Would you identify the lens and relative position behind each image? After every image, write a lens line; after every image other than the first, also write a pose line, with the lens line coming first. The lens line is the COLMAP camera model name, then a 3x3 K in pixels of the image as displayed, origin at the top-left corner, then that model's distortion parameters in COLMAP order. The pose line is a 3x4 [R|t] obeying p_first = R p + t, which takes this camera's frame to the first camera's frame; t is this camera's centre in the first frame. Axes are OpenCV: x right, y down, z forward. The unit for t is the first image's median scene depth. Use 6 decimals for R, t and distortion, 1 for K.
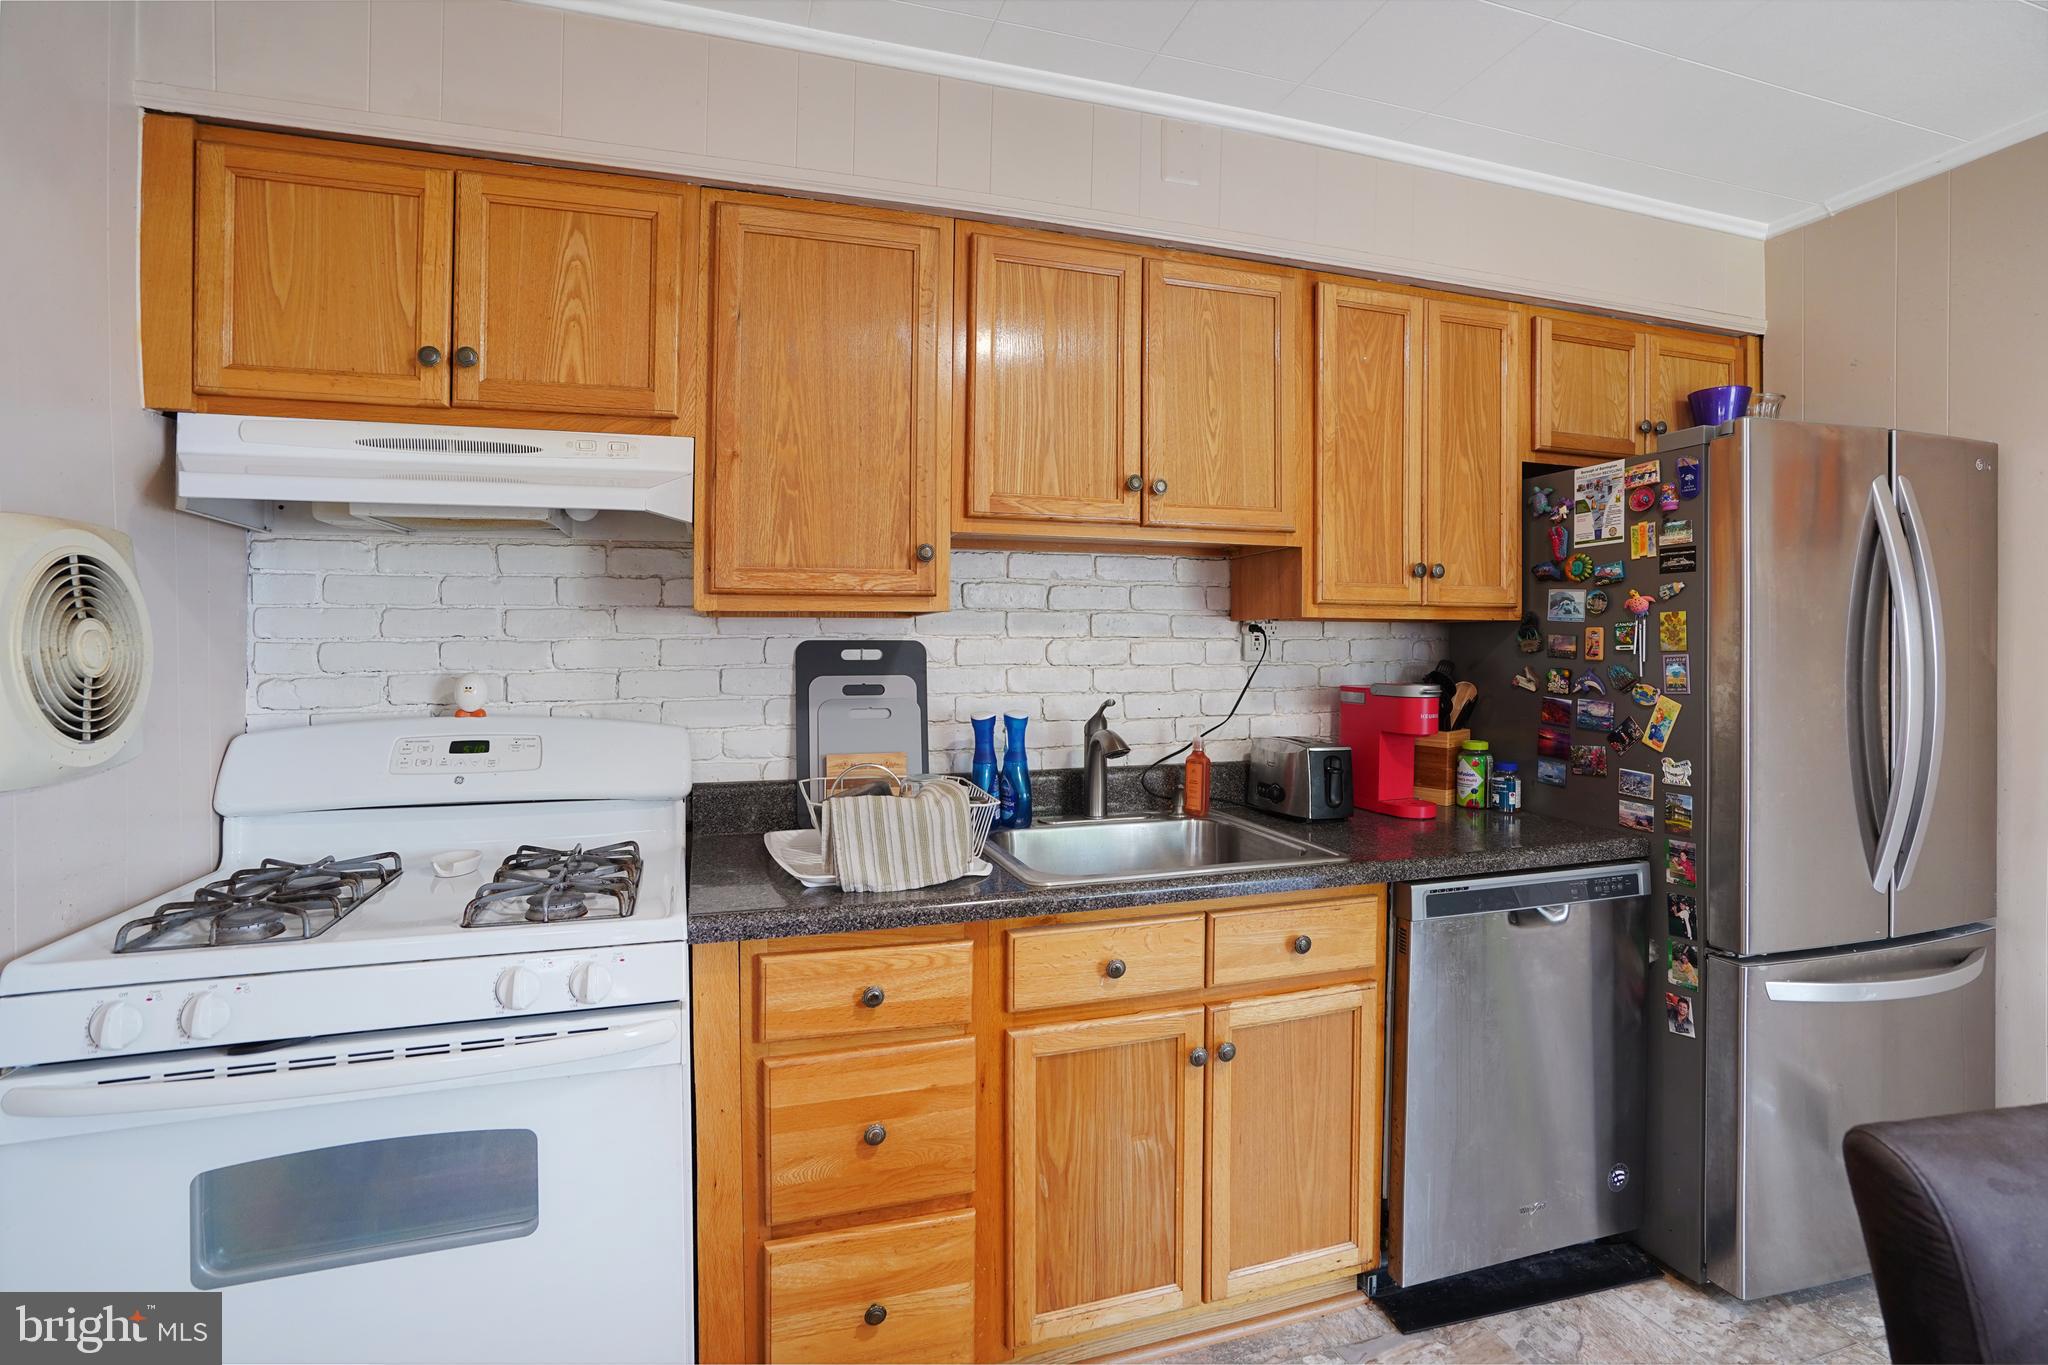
lens RADIAL K [[979.7, 0, 1024.0], [0, 979.7, 682.5], [0, 0, 1]] dist [-0.084856, 0.038813]
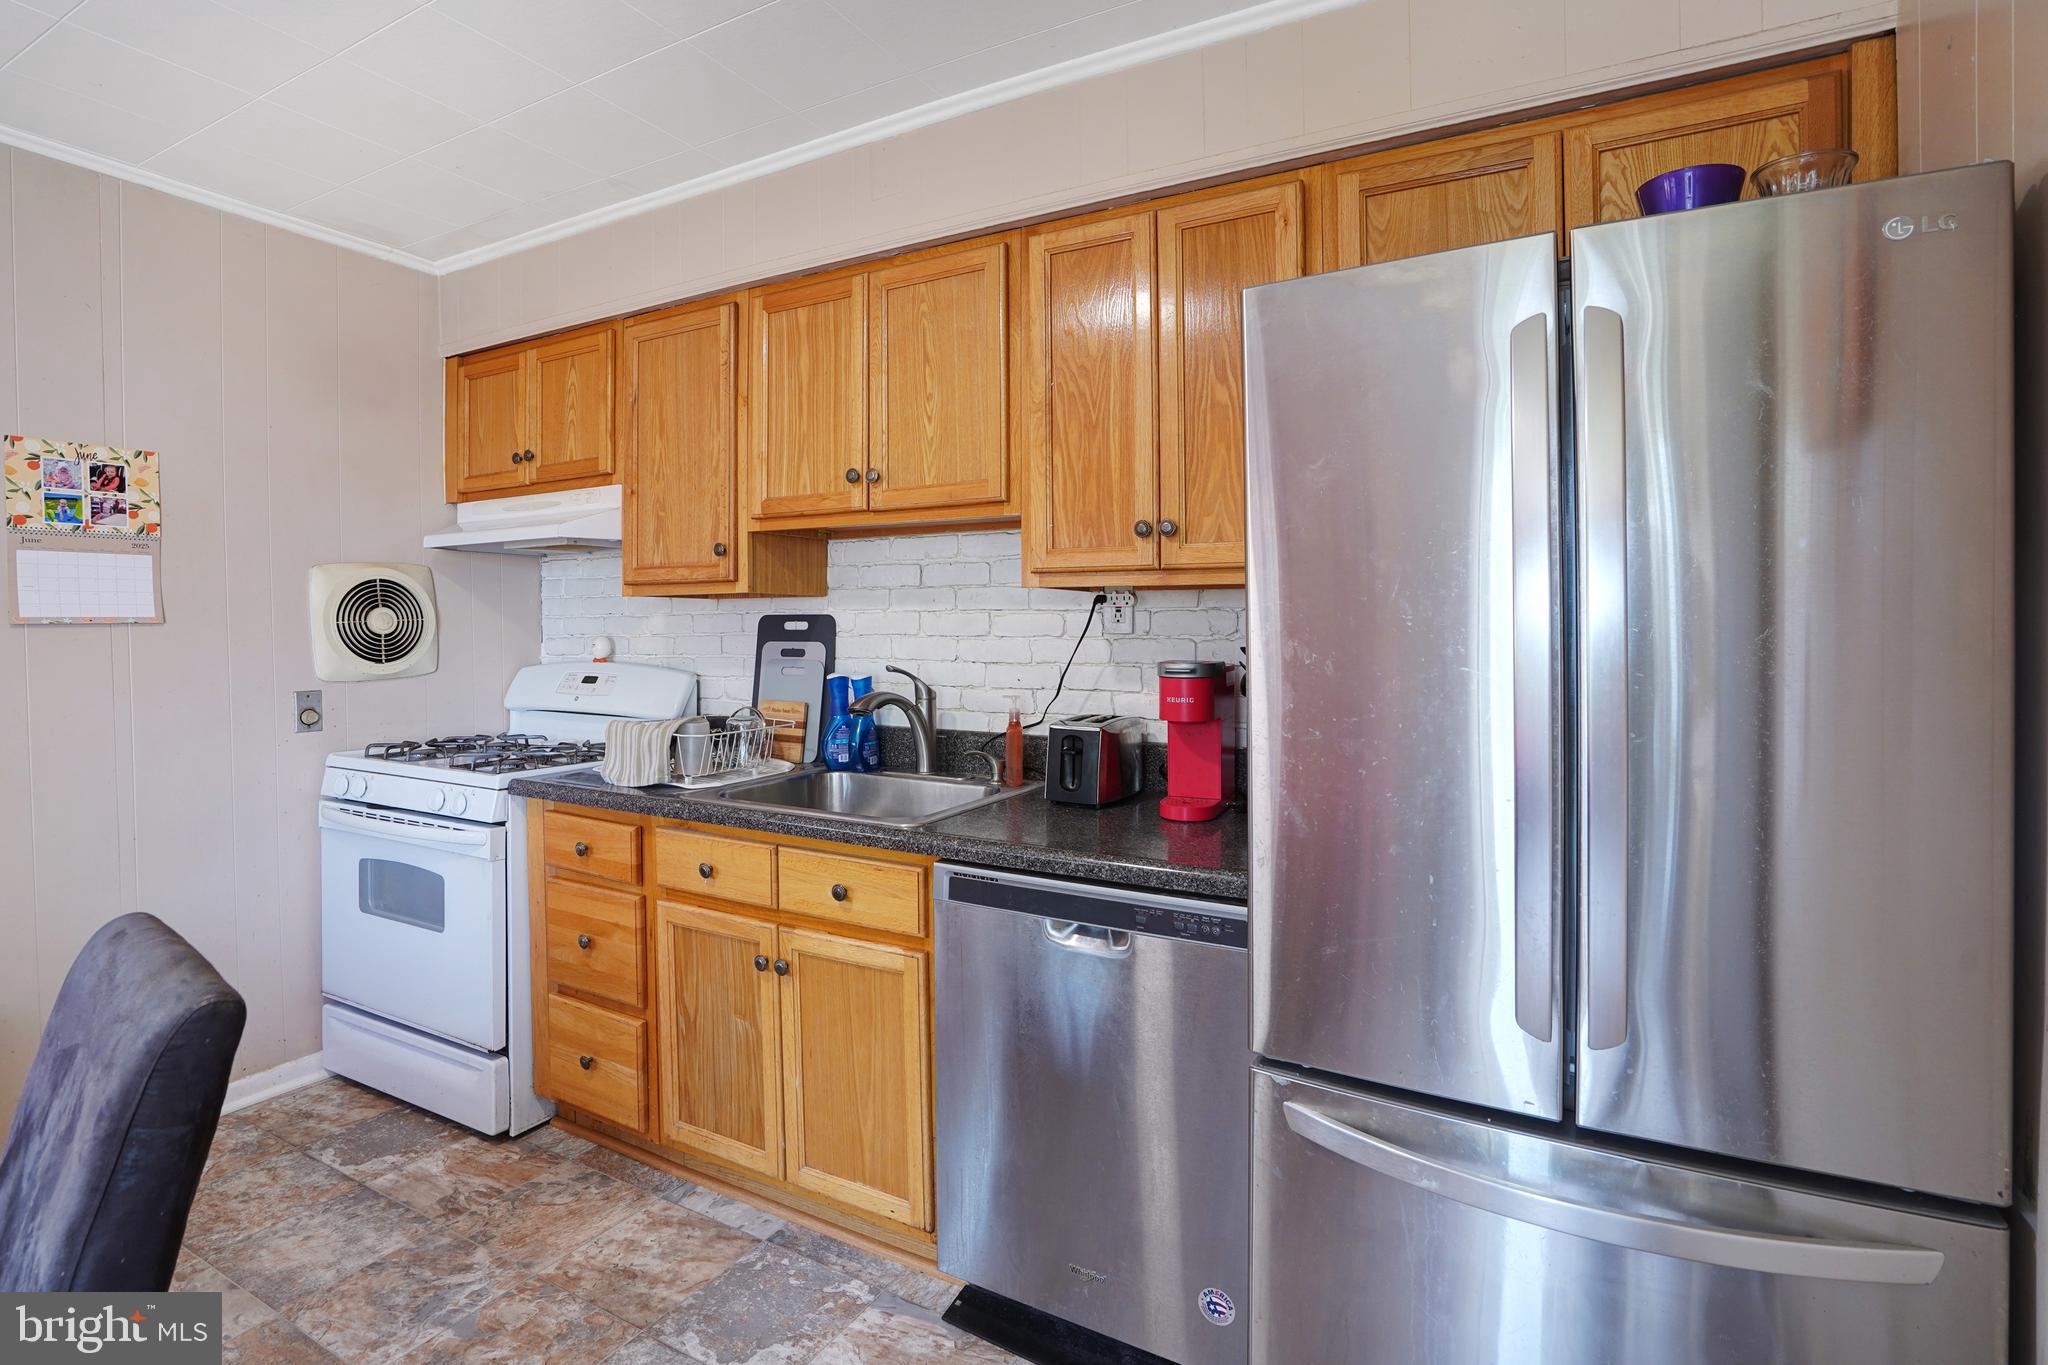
lens RADIAL K [[980.4, 0, 1023.7], [0, 980.4, 671.5], [0, 0, 1]] dist [-0.083965, 0.037915]
pose [[0.688470, 0.035767, -0.724382, 1.164677], [-0.025969, 0.999358, 0.024663, -0.008707], [0.724800, 0.001832, 0.688957, 0.382540]]
